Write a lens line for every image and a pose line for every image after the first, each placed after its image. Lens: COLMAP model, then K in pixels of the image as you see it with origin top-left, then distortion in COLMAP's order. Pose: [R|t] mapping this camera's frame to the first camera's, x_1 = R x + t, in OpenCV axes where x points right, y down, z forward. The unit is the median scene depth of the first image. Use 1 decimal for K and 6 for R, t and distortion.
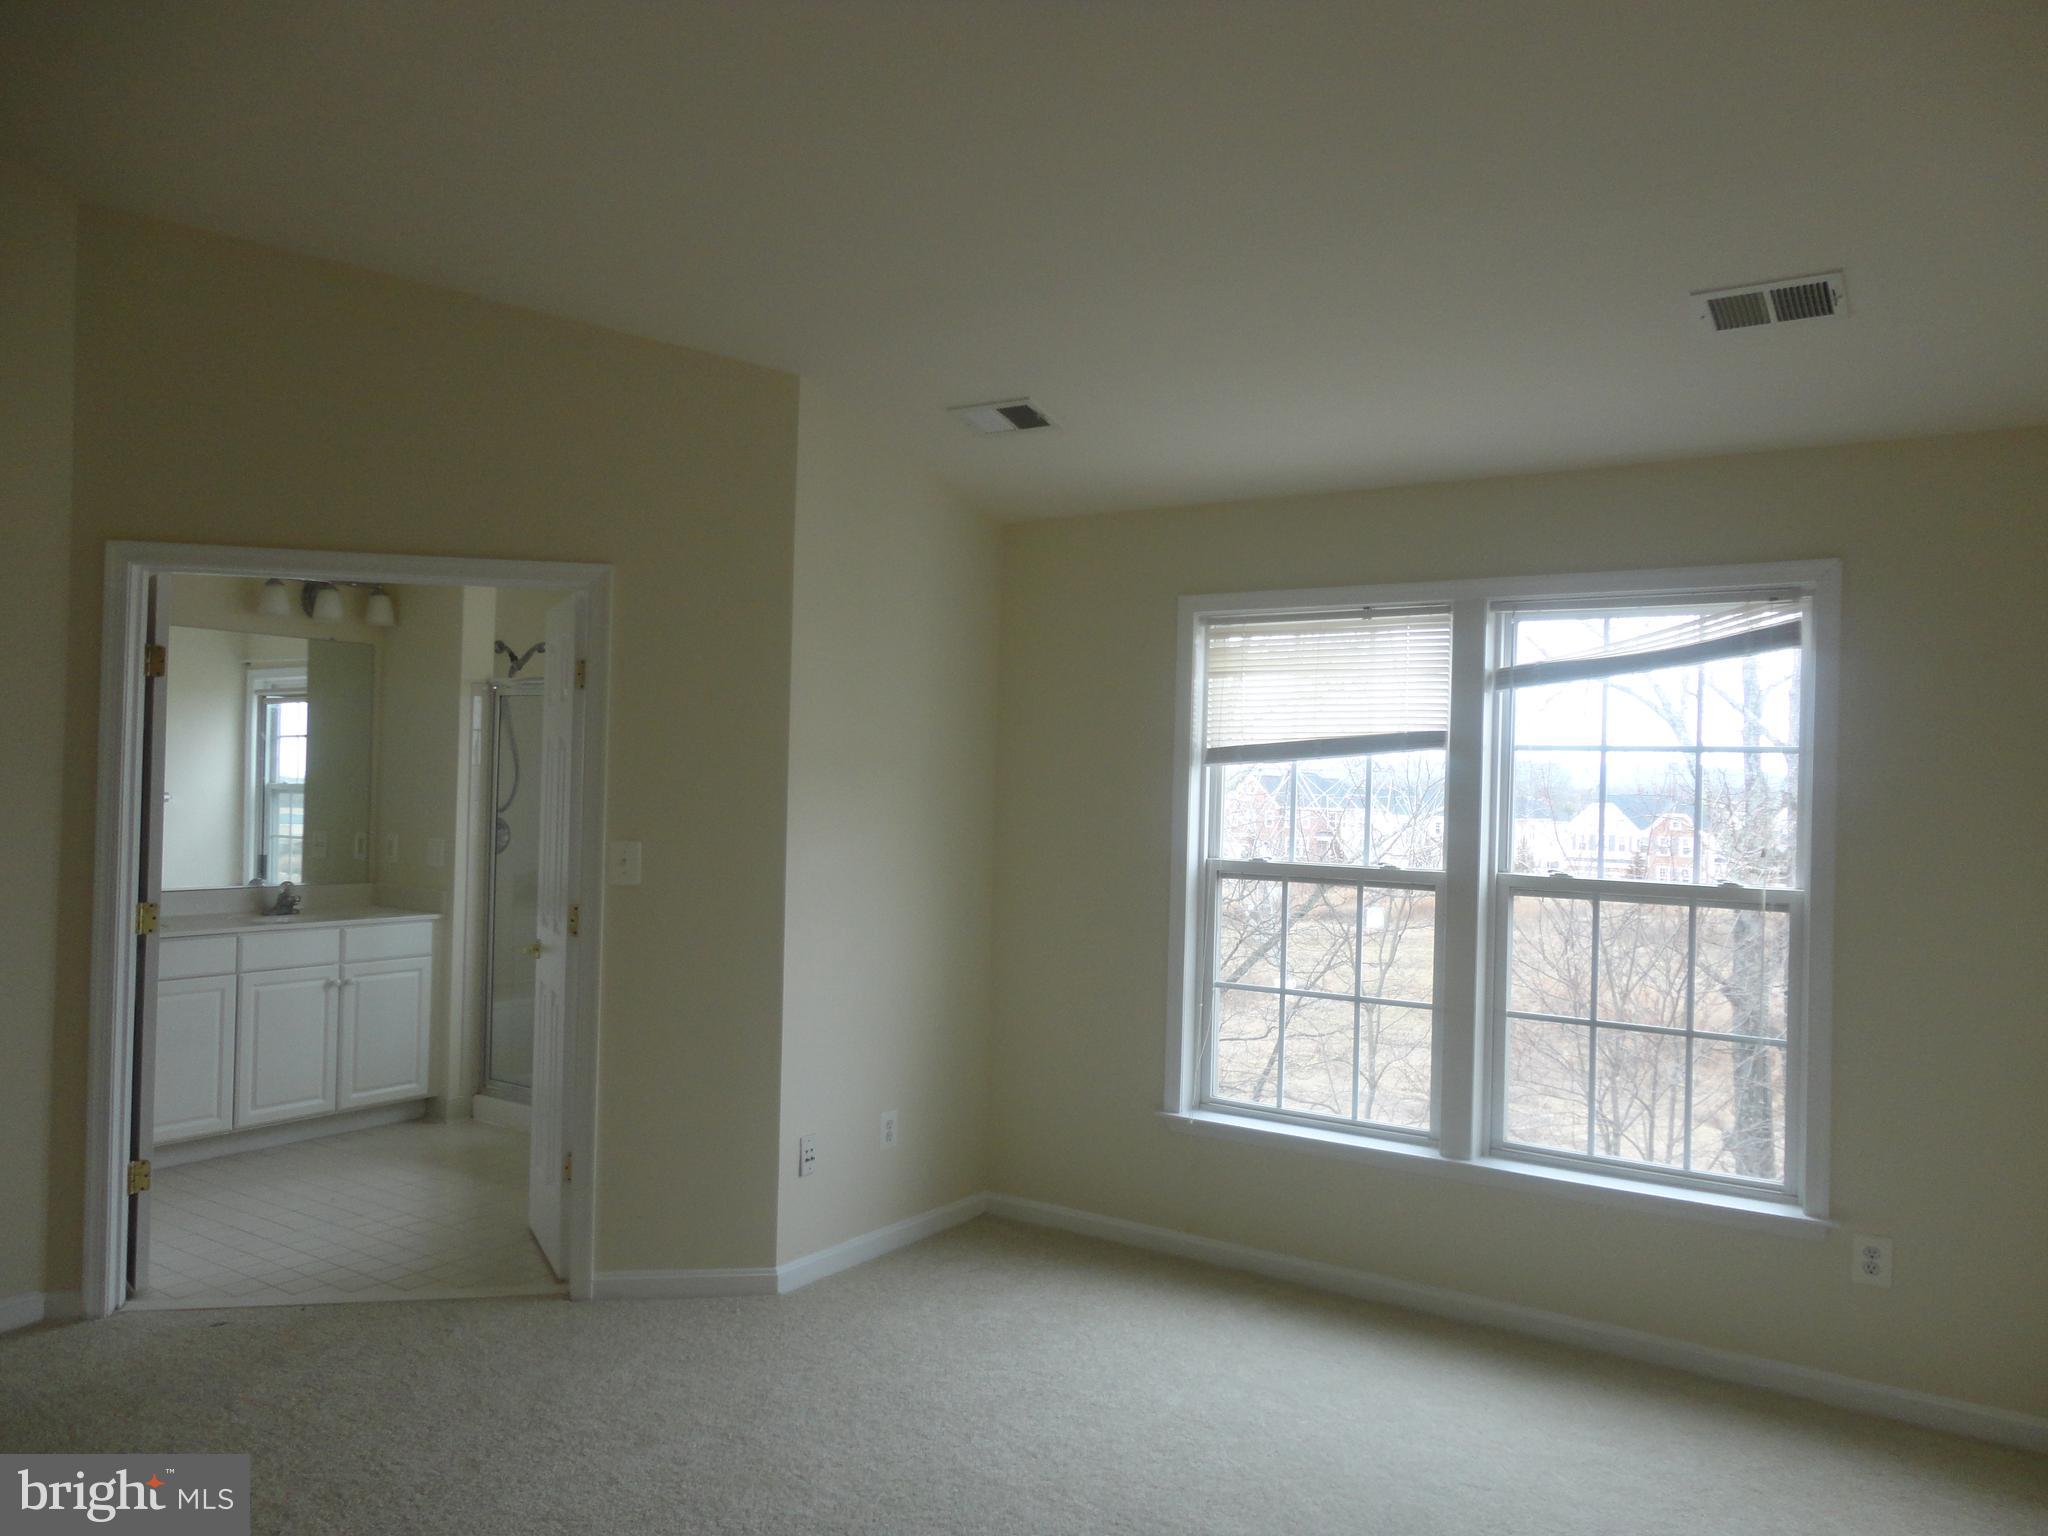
lens RADIAL K [[1518.9, 0, 1009.6], [0, 1518.9, 769.2], [0, 0, 1]] dist [-0.004295, 0.018932]
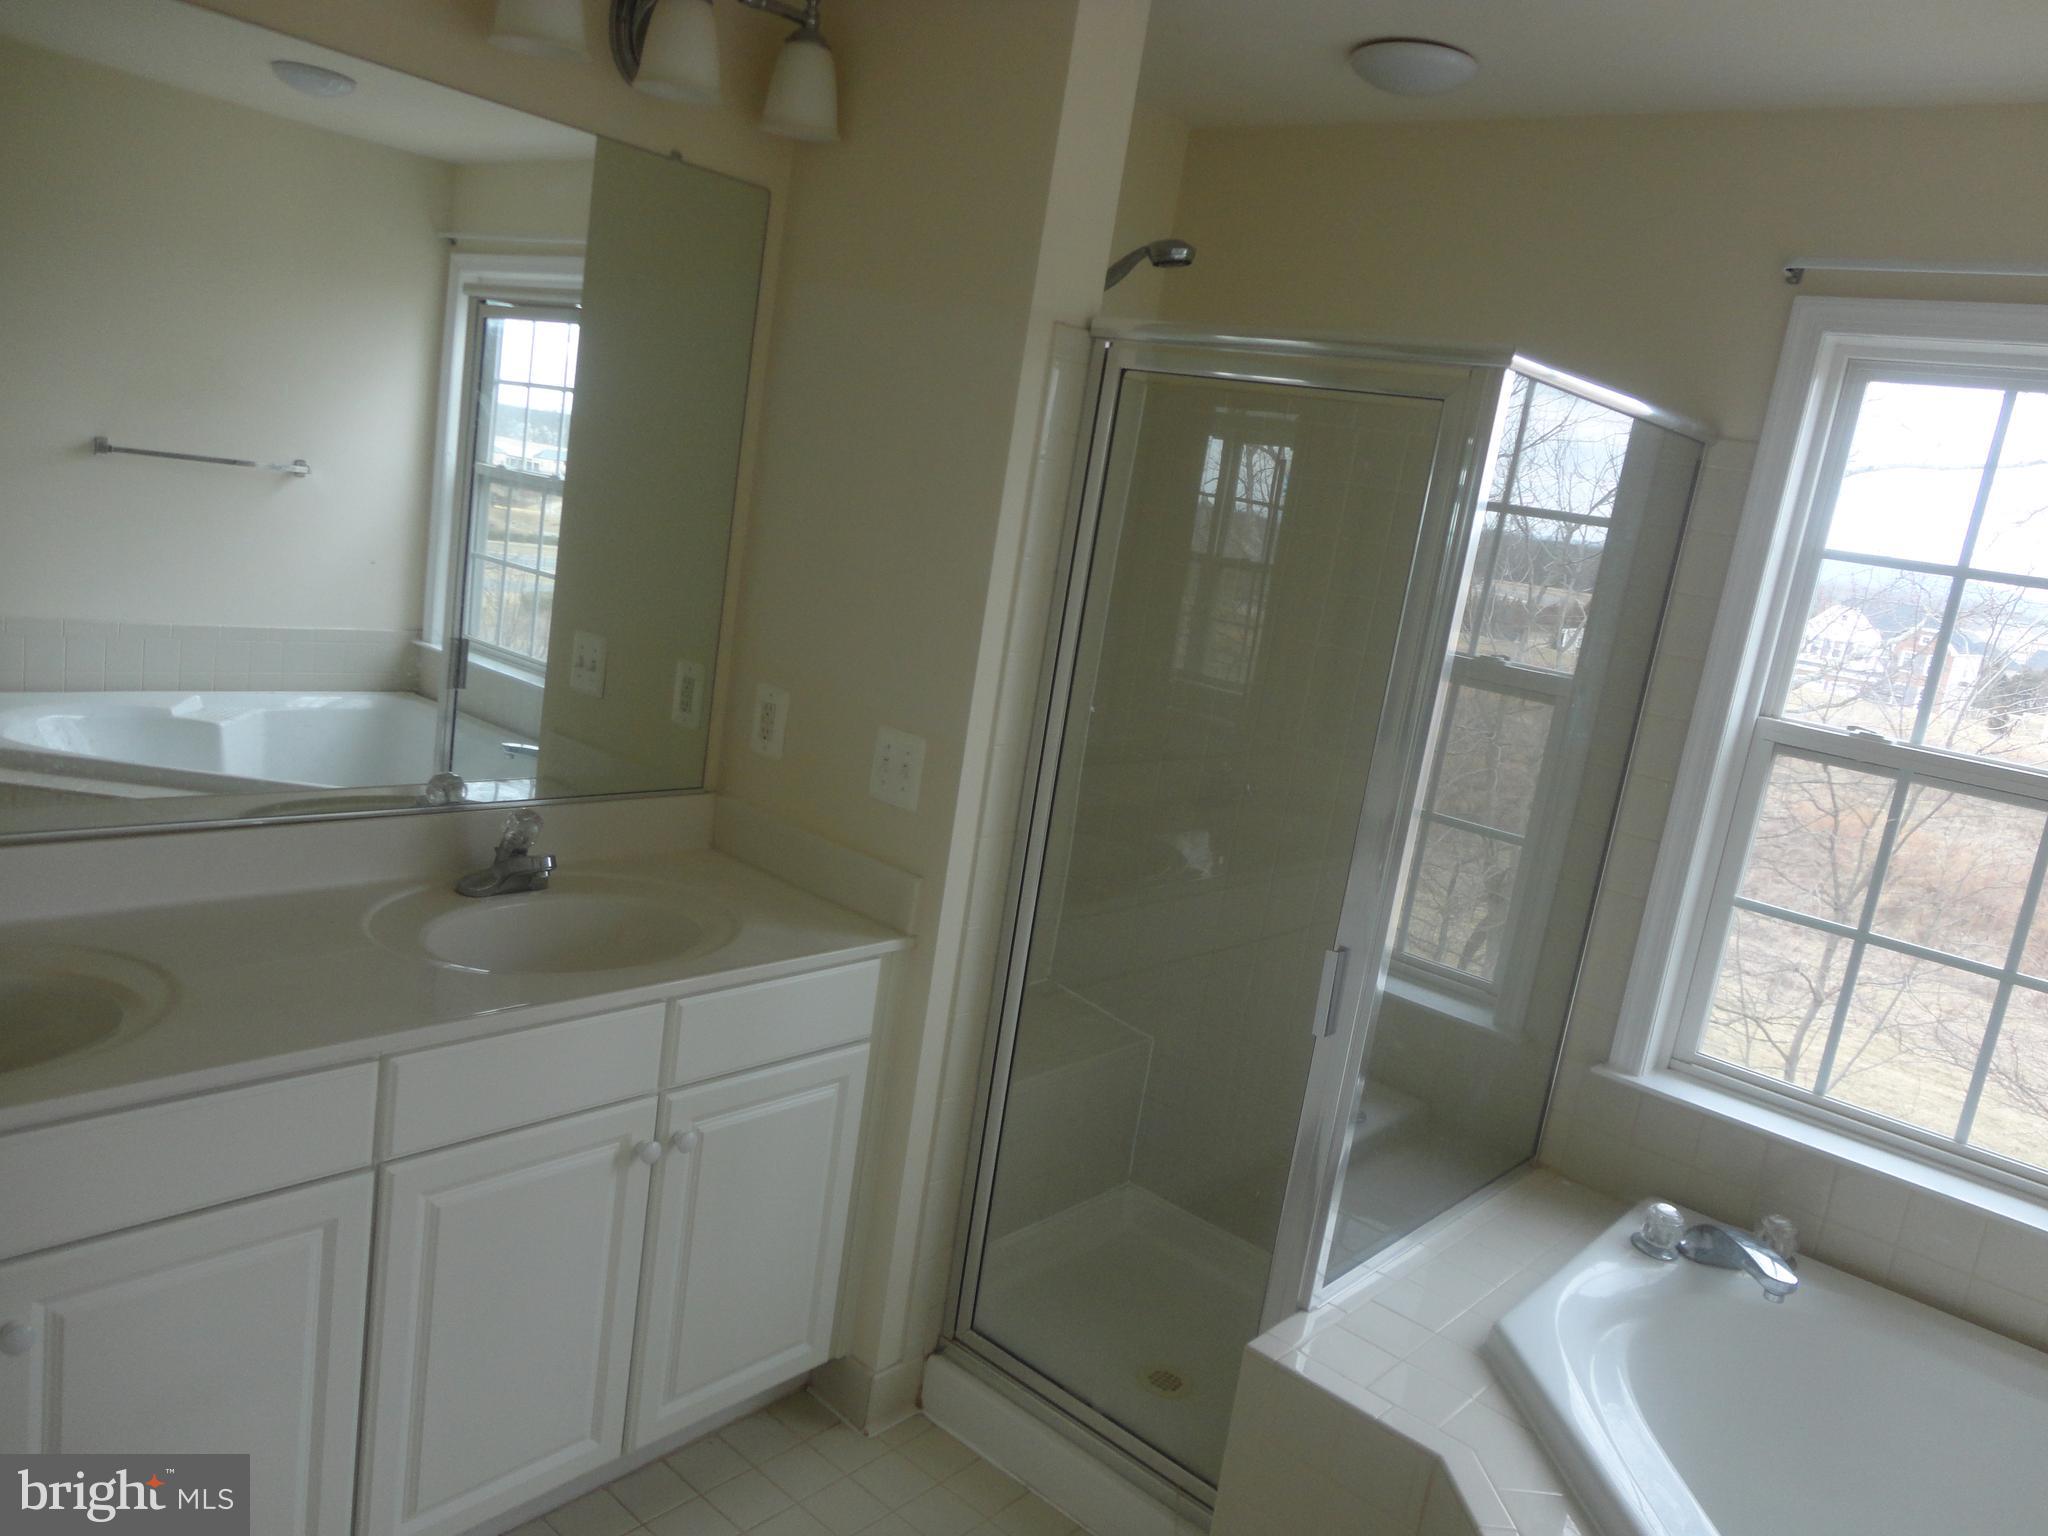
lens RADIAL K [[1518.9, 0, 1020.0], [0, 1518.9, 773.5], [0, 0, 1]] dist [-0.004295, 0.018932]
pose [[0.986238, 0.142381, -0.084032, -0.319443], [-0.122771, 0.971126, 0.204551, -0.026886], [0.110730, -0.191420, 0.975242, 0.638736]]
